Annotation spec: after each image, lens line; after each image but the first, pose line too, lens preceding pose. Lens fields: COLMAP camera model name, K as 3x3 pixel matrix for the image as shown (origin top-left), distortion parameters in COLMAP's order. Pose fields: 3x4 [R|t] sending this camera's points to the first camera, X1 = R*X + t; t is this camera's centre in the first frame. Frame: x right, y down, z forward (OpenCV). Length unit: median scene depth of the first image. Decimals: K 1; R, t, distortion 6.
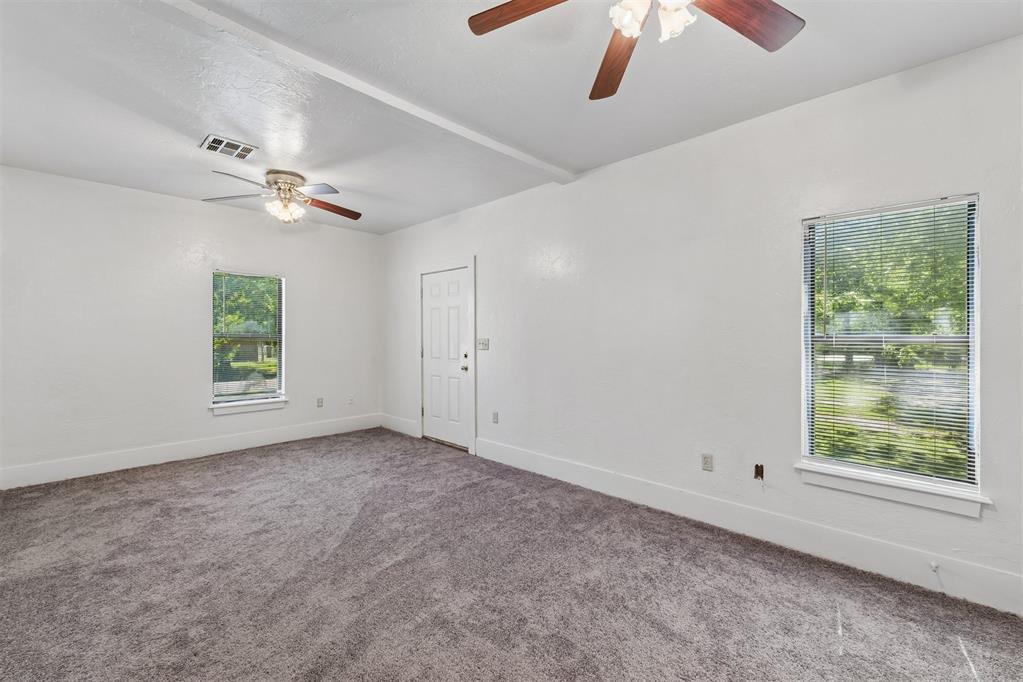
lens RADIAL K [[430.3, 0, 508.2], [0, 430.3, 338.3], [0, 0, 1]] dist [0.000285, 0.000011]
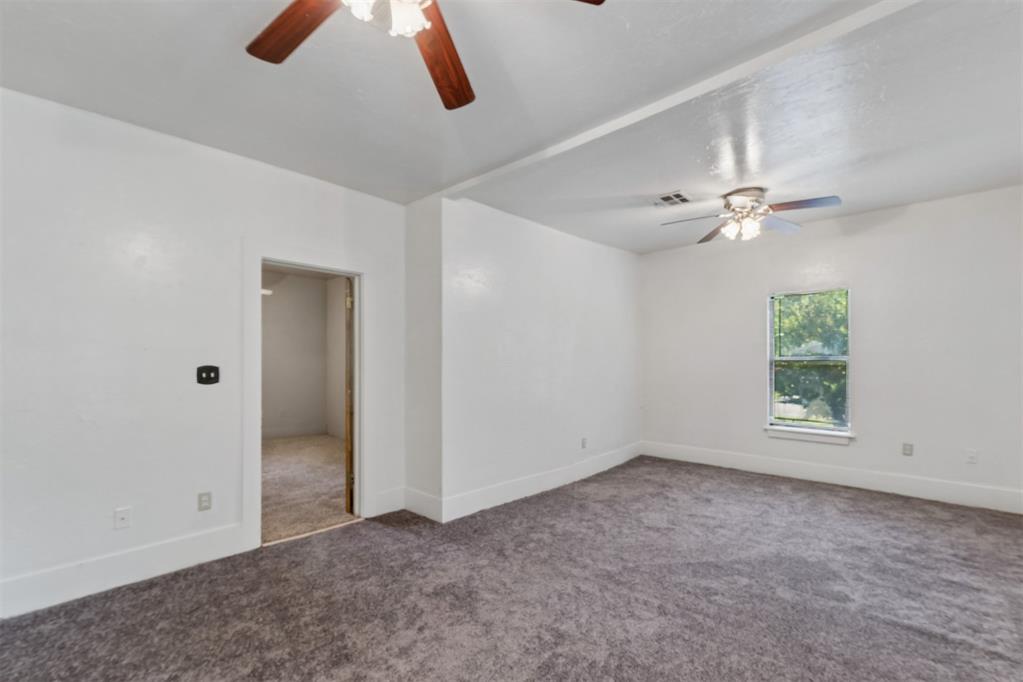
lens RADIAL K [[442.2, 0, 511.6], [0, 442.2, 349.7], [0, 0, 1]] dist [0.000572, 0.000013]
pose [[0.008062, -0.024985, -0.999655, 0.389514], [-0.008299, 0.999652, -0.025052, 0.003826], [0.999933, 0.008498, 0.007852, 0.390561]]
